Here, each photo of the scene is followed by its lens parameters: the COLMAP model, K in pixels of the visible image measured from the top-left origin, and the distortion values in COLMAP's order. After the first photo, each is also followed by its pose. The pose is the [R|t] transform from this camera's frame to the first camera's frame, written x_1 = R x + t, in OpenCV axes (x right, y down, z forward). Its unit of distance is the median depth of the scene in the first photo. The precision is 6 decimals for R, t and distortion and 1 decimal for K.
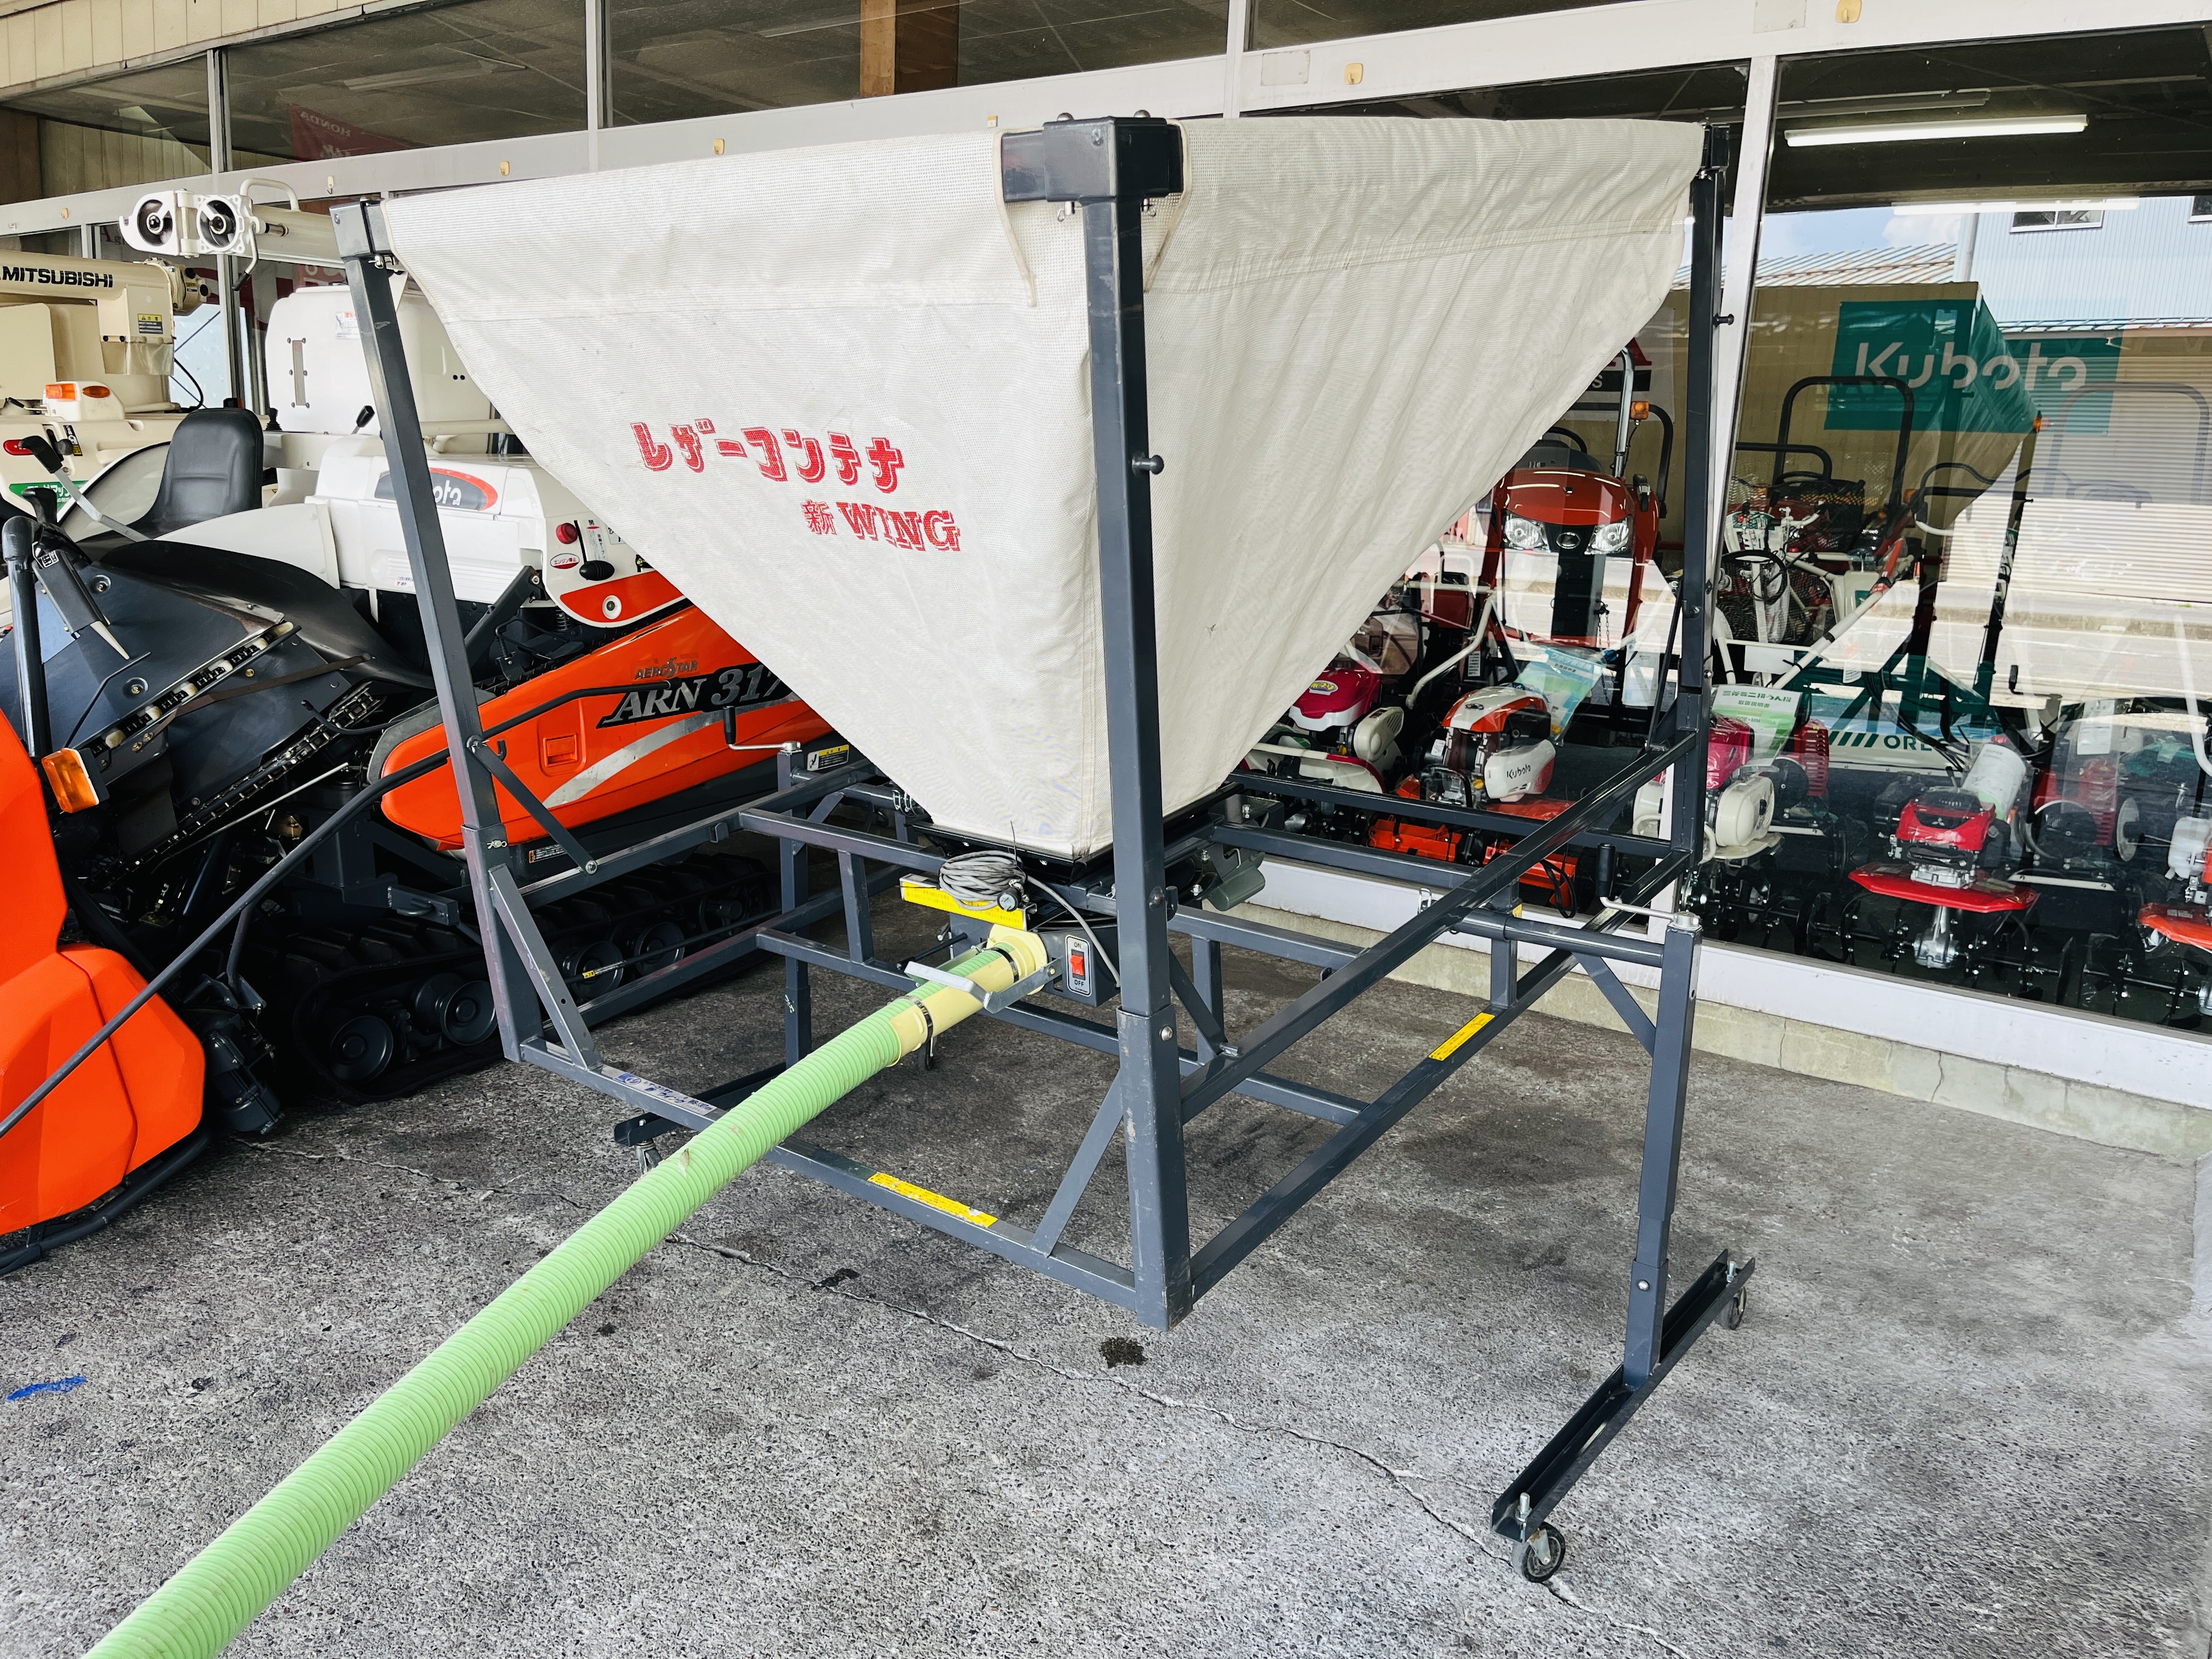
lens RADIAL K [[1680.6, 0, 1096.9], [0, 1680.6, 818.3], [0, 0, 1]] dist [0.058516, -0.091605]
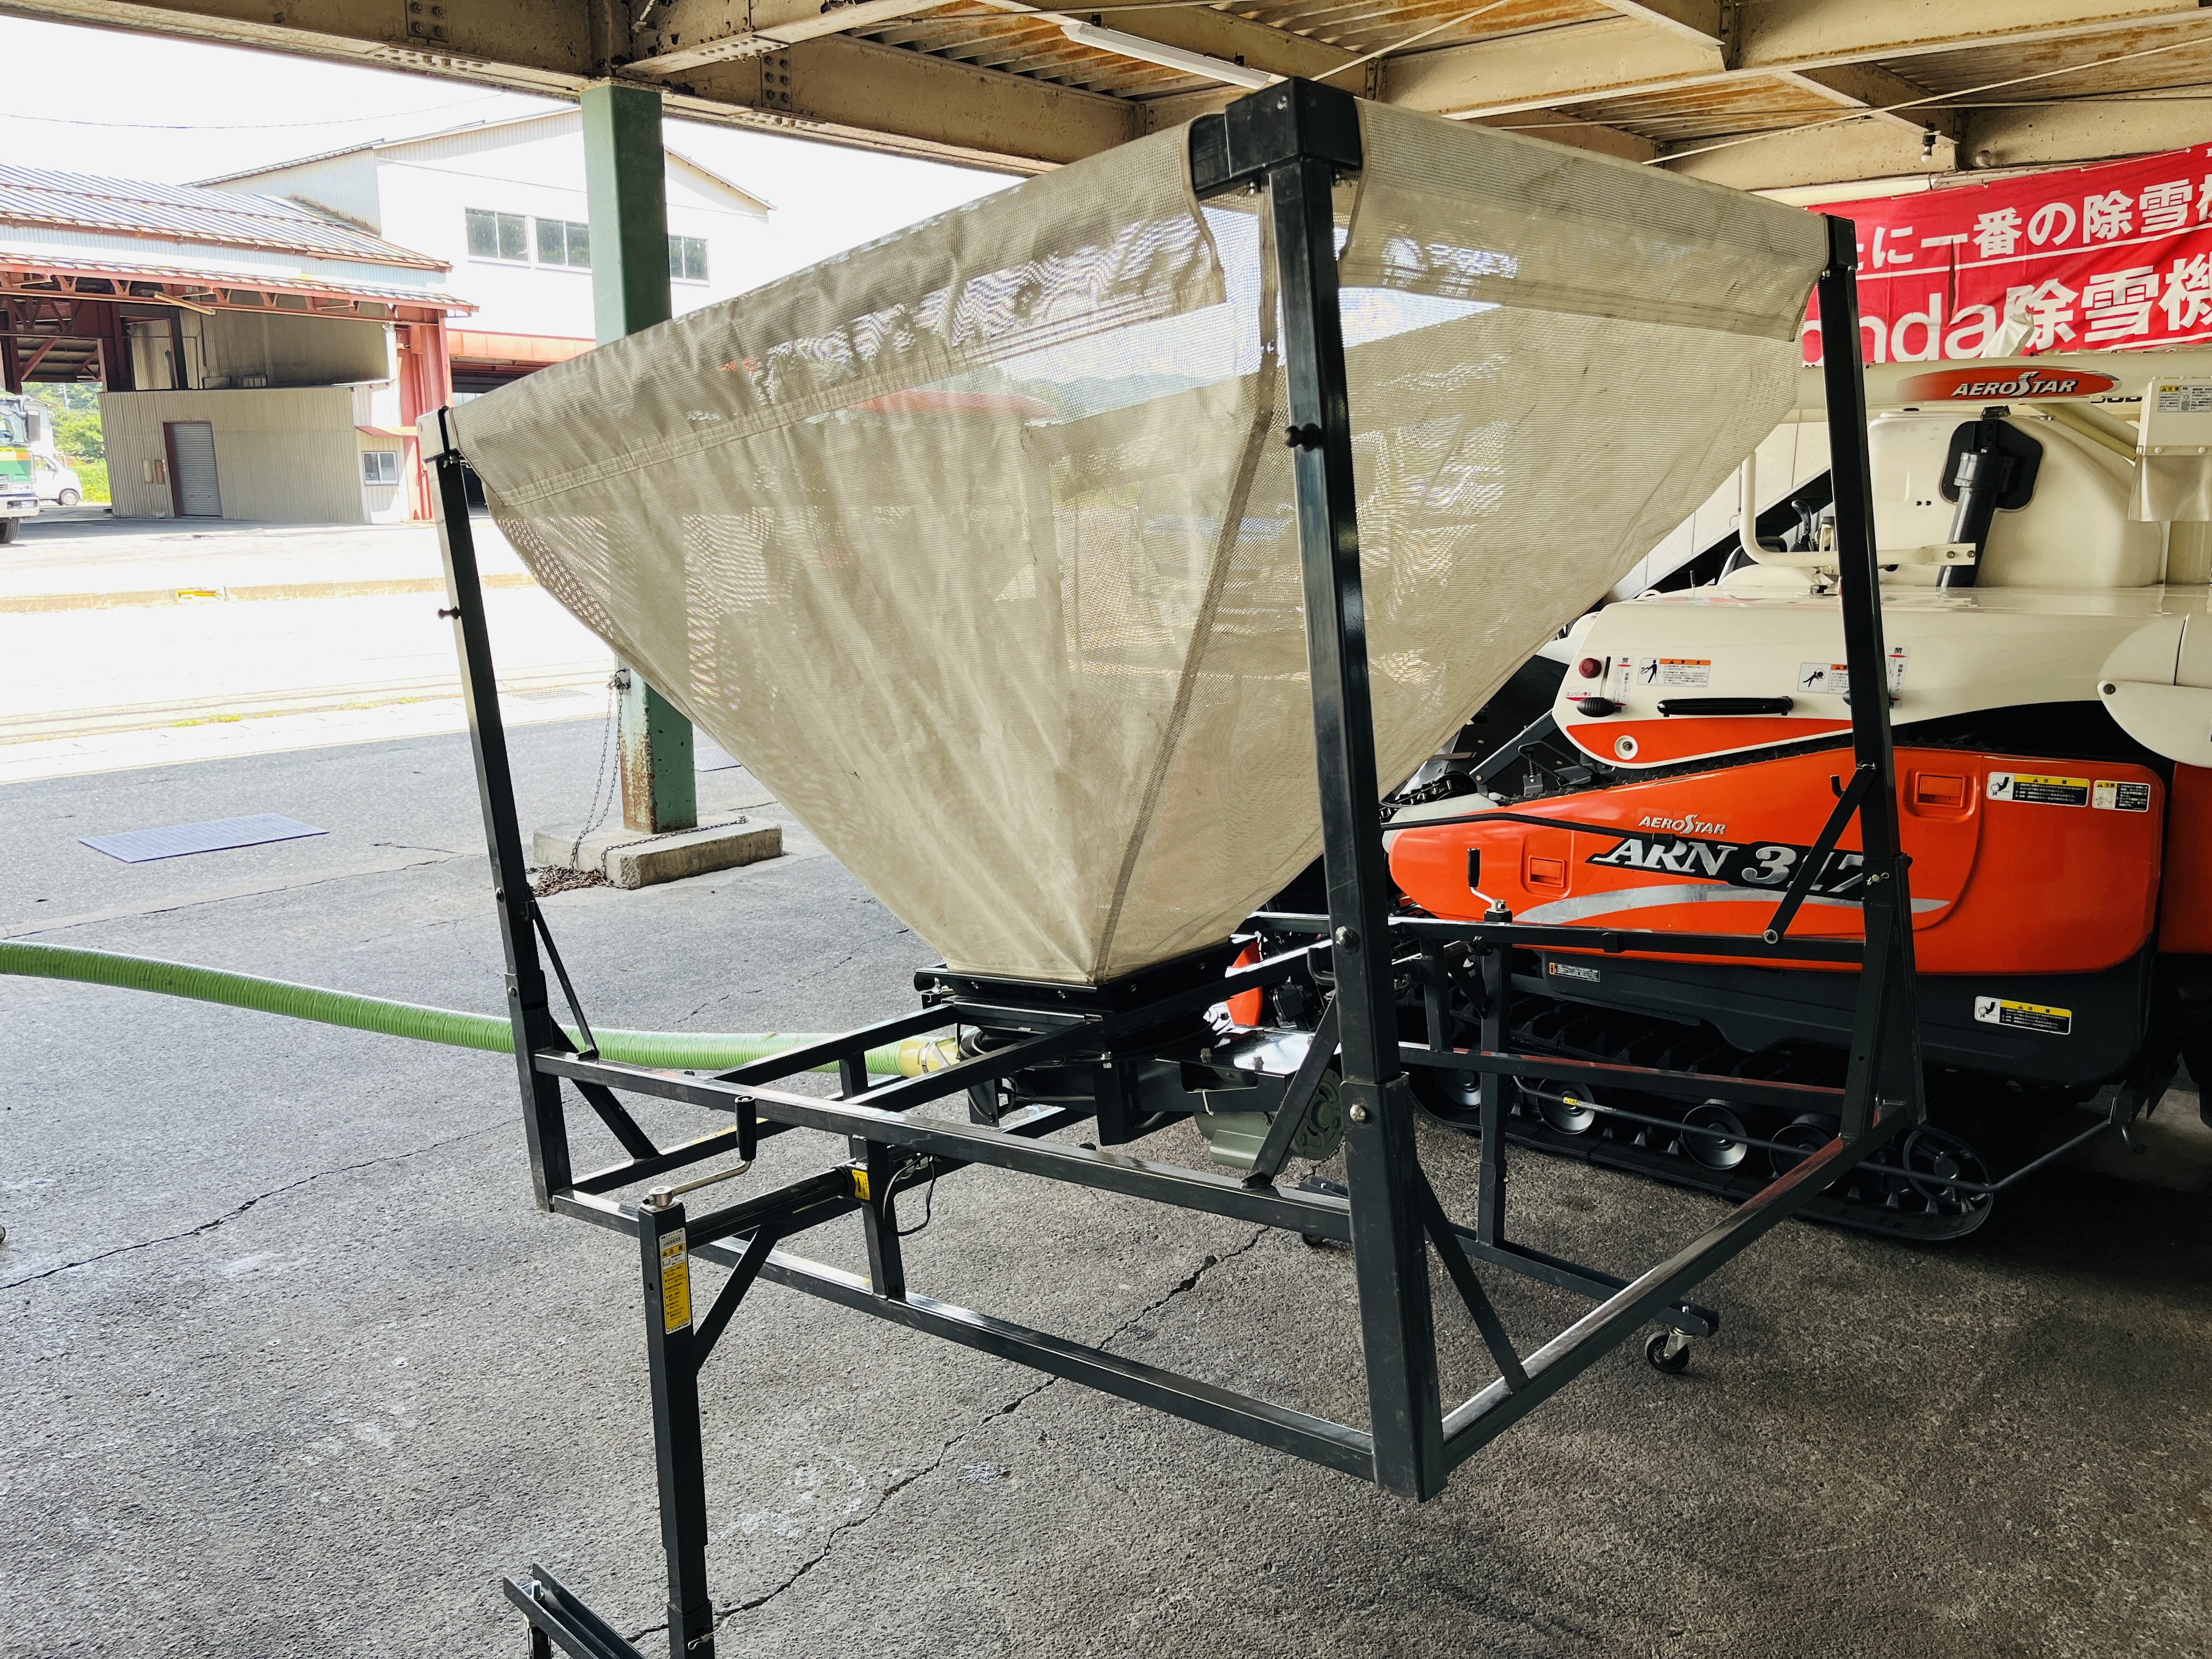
lens RADIAL K [[1680.6, 0, 1096.9], [0, 1680.6, 818.3], [0, 0, 1]] dist [0.058516, -0.091605]
pose [[-0.122874, 0.170562, -0.977656, 0.955232], [-0.214705, 0.957222, 0.193981, -0.281897], [0.968919, 0.233743, -0.080997, 1.067039]]
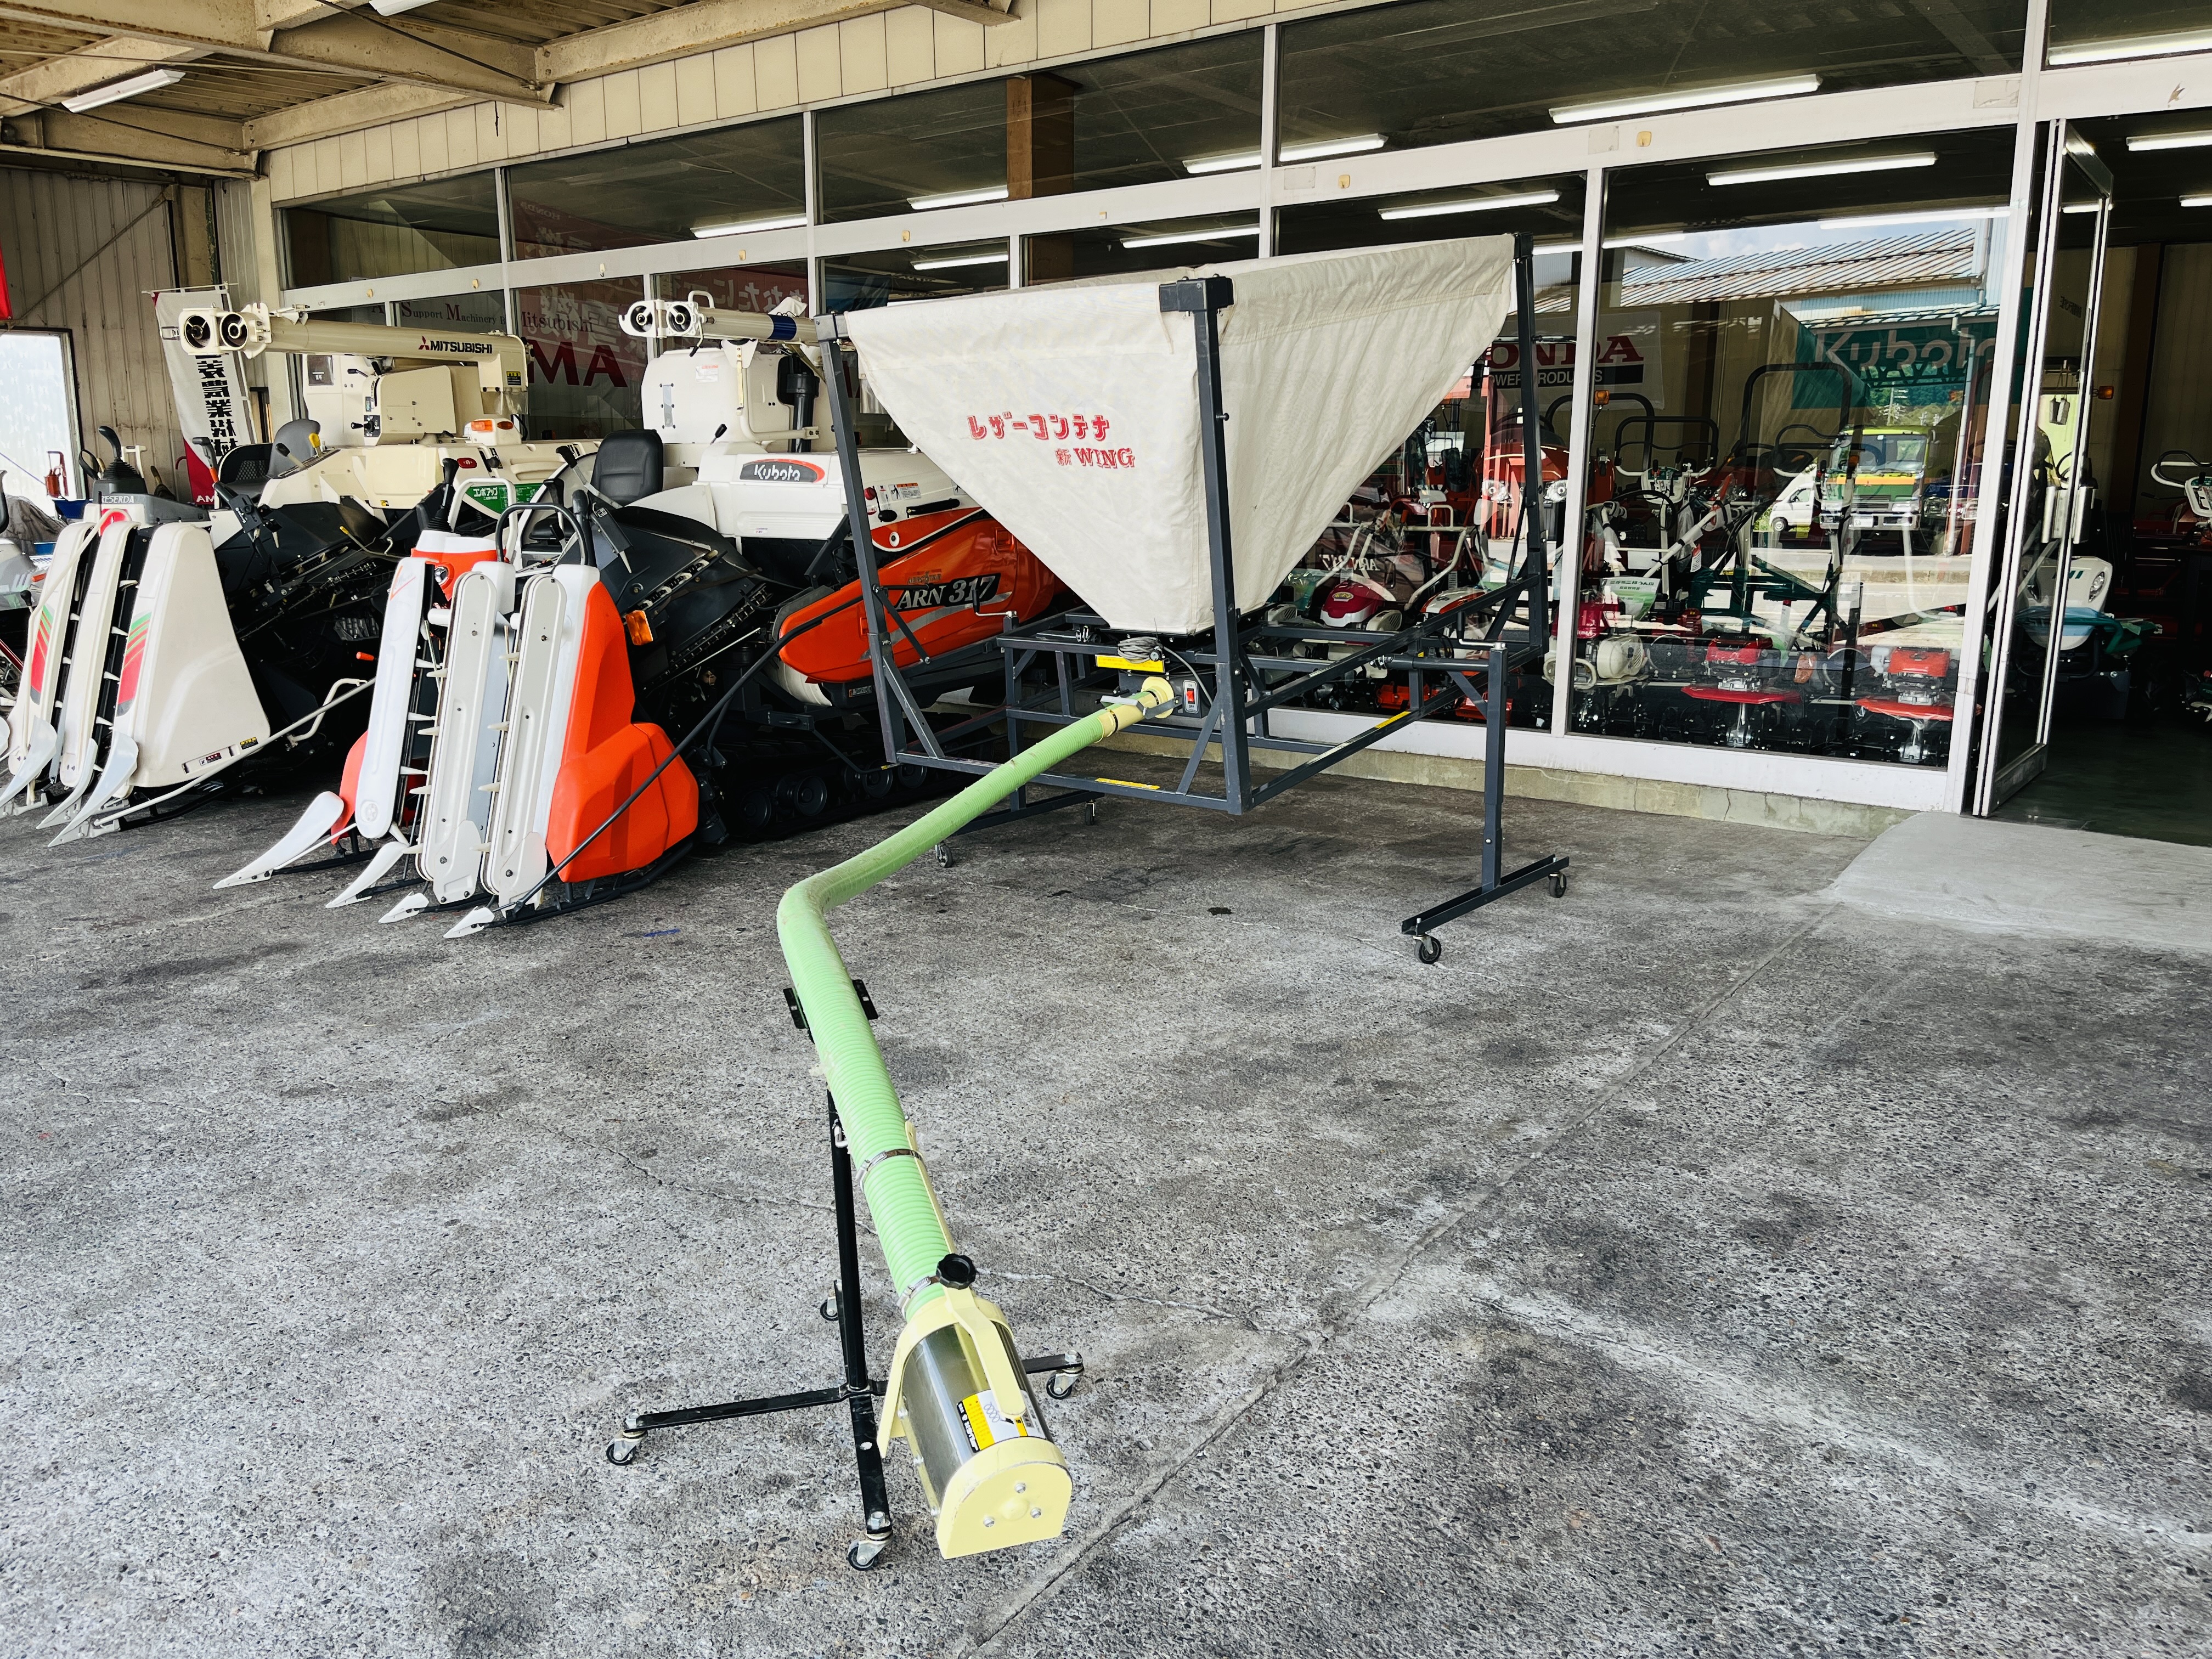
lens RADIAL K [[1684.3, 0, 1102.1], [0, 1684.3, 847.1], [0, 0, 1]] dist [0.057629, -0.086752]
pose [[0.998738, -0.030917, -0.039589, -0.039230], [0.031140, 0.999502, 0.005010, 0.233402], [0.039414, -0.006236, 0.999203, -0.860661]]
